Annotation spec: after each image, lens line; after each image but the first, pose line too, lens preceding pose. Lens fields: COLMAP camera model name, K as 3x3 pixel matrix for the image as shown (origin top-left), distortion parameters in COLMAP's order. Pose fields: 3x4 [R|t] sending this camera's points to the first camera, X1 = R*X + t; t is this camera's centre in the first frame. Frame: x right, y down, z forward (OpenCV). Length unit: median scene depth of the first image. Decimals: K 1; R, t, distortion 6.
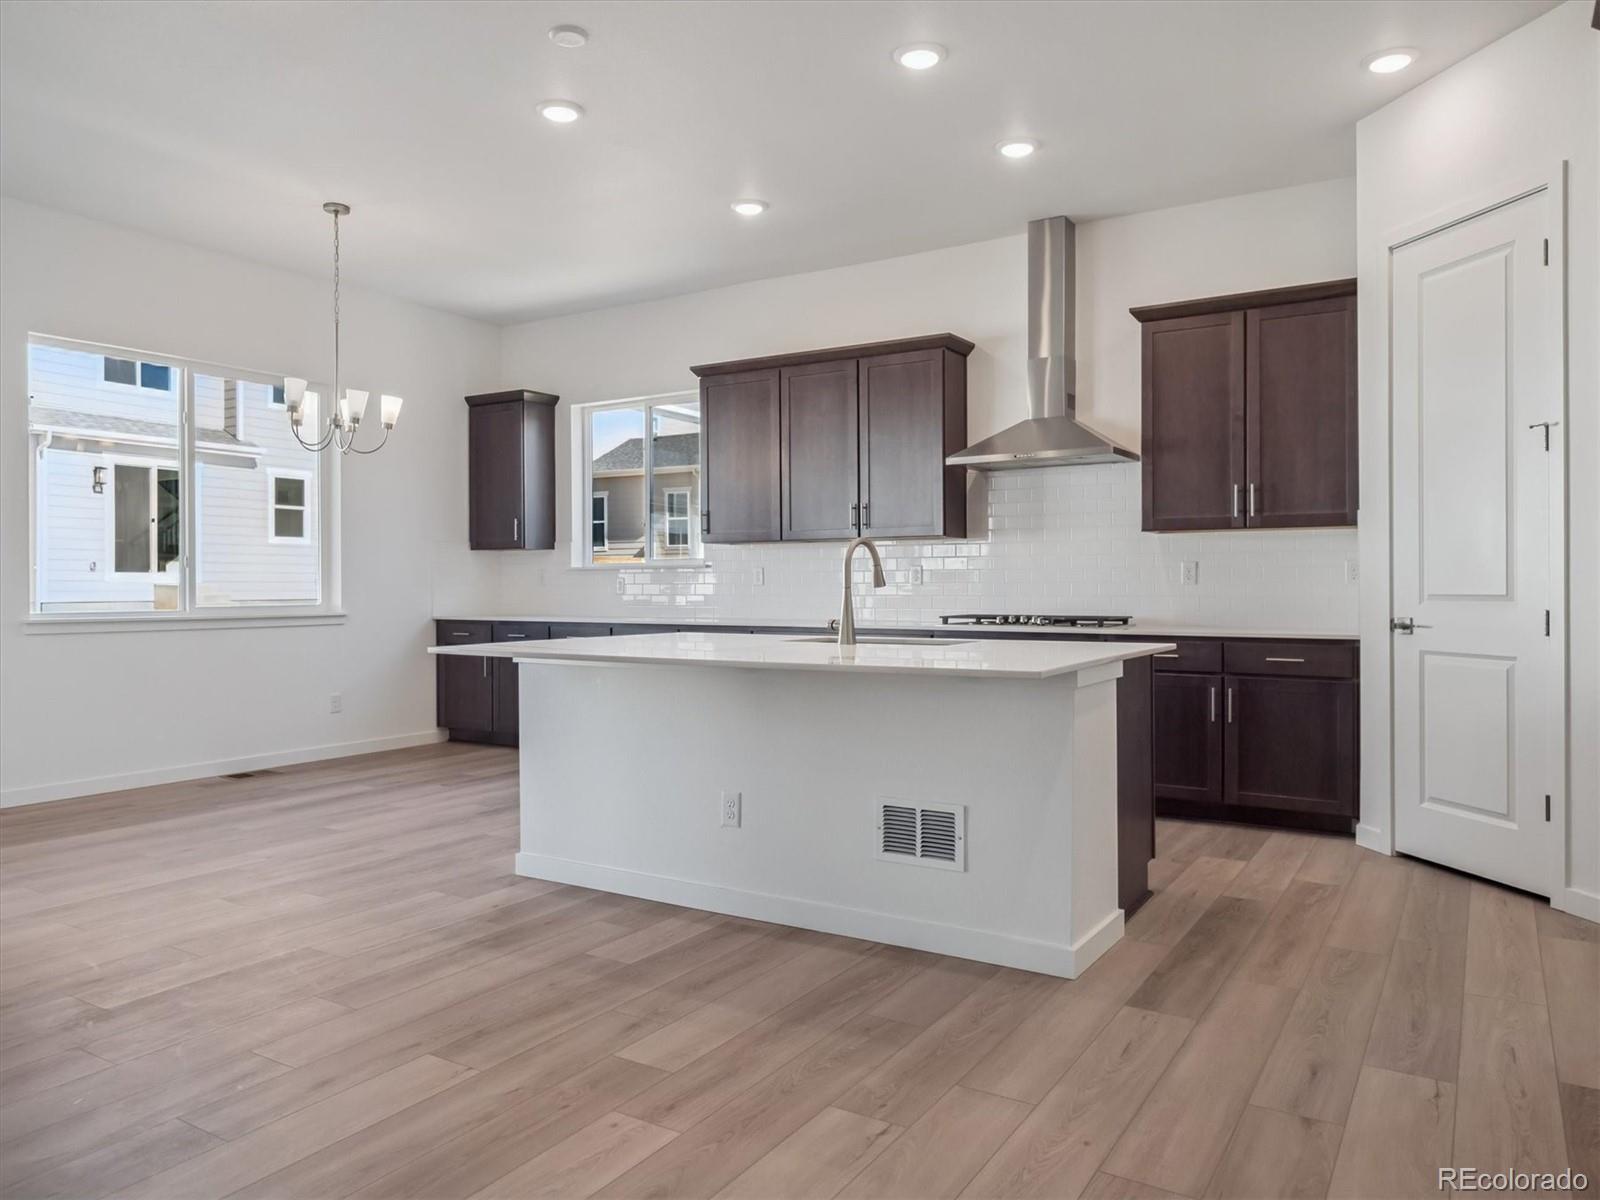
lens RADIAL K [[755.8, 0, 796.9], [0, 755.8, 591.0], [0, 0, 1]] dist [-0.001982, -0.000454]
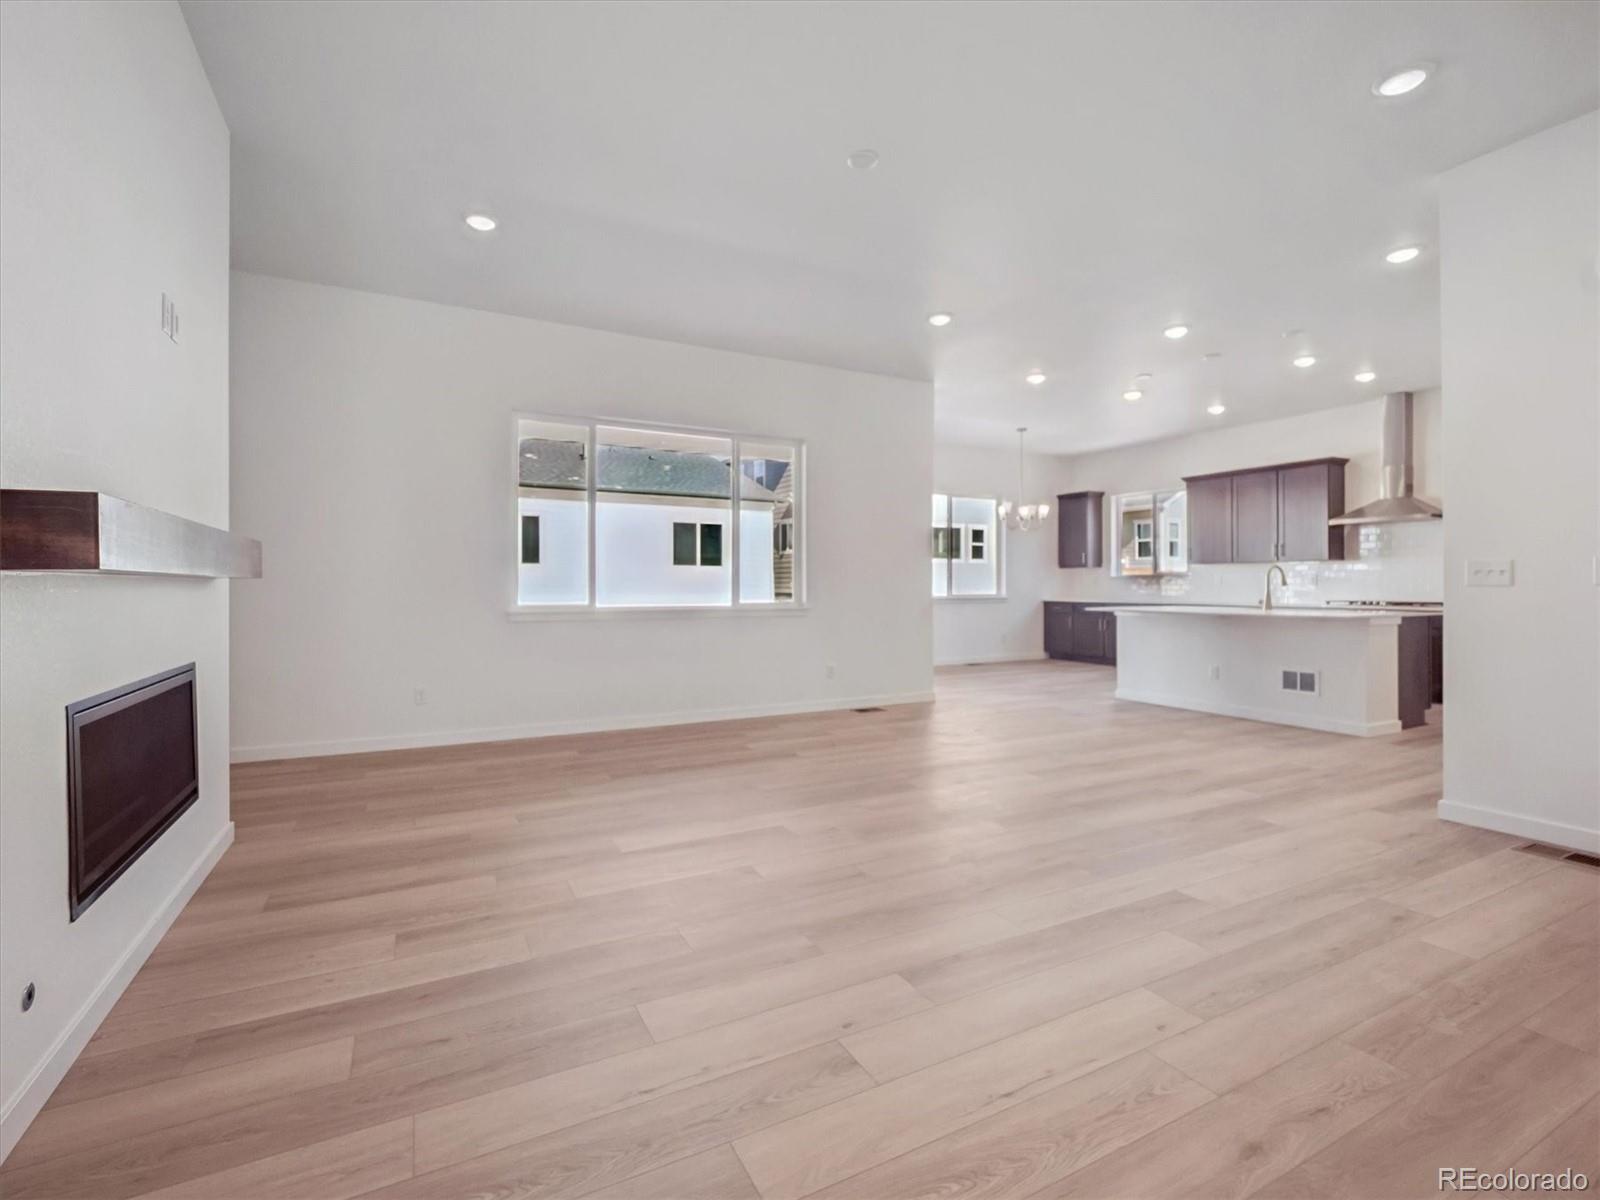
lens RADIAL K [[755.8, 0, 796.9], [0, 755.8, 591.0], [0, 0, 1]] dist [-0.001982, -0.000454]
pose [[0.870025, 0.003544, -0.492995, -0.038898], [-0.003209, 0.999994, 0.001525, 0.008532], [0.492997, 0.000255, 0.870031, -1.355417]]
